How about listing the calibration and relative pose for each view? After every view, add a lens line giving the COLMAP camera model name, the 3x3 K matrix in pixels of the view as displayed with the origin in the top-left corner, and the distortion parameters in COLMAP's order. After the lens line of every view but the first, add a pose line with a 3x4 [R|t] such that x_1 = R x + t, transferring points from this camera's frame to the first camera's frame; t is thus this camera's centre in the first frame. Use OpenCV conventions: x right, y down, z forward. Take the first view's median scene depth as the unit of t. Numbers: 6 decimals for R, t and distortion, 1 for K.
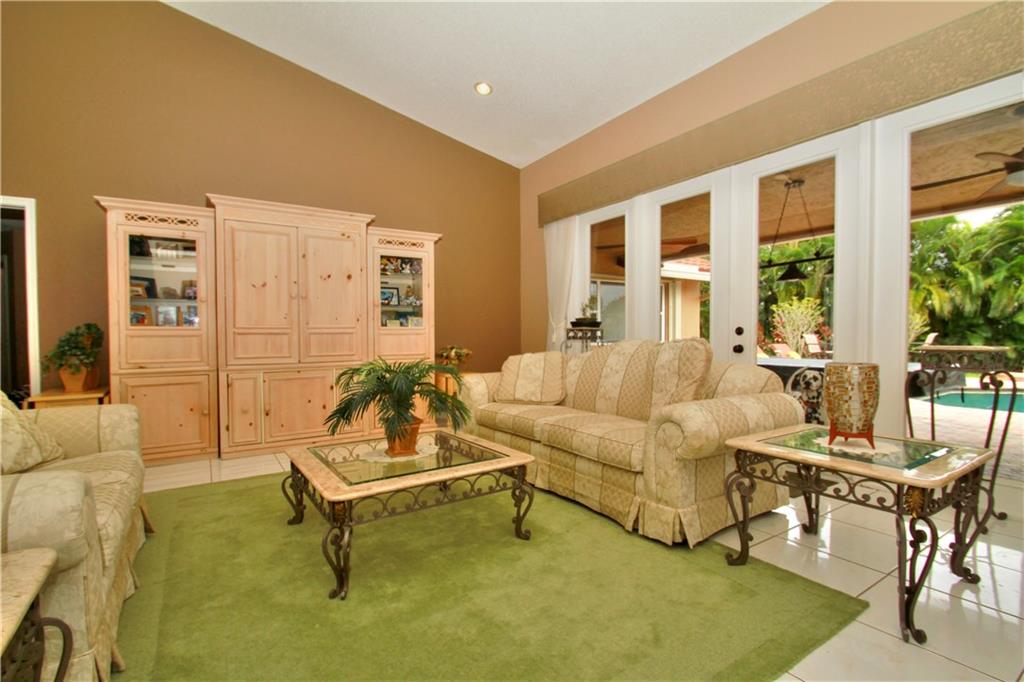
lens RADIAL K [[484.6, 0, 513.4], [0, 484.6, 349.0], [0, 0, 1]] dist [0.015577, -0.020109]
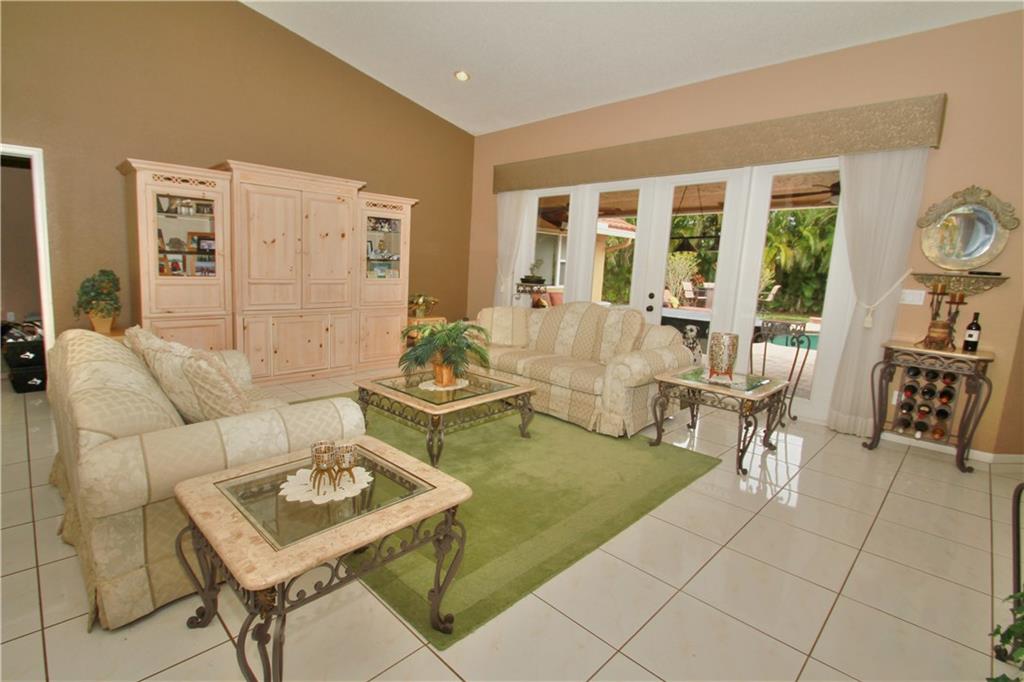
lens RADIAL K [[474.4, 0, 507.0], [0, 474.4, 349.3], [0, 0, 1]] dist [0.014217, -0.017110]
pose [[0.979736, 0.006633, 0.200182, -0.211169], [-0.035852, 0.989118, 0.142692, -0.064451], [-0.197057, -0.146978, 0.969312, -0.260703]]
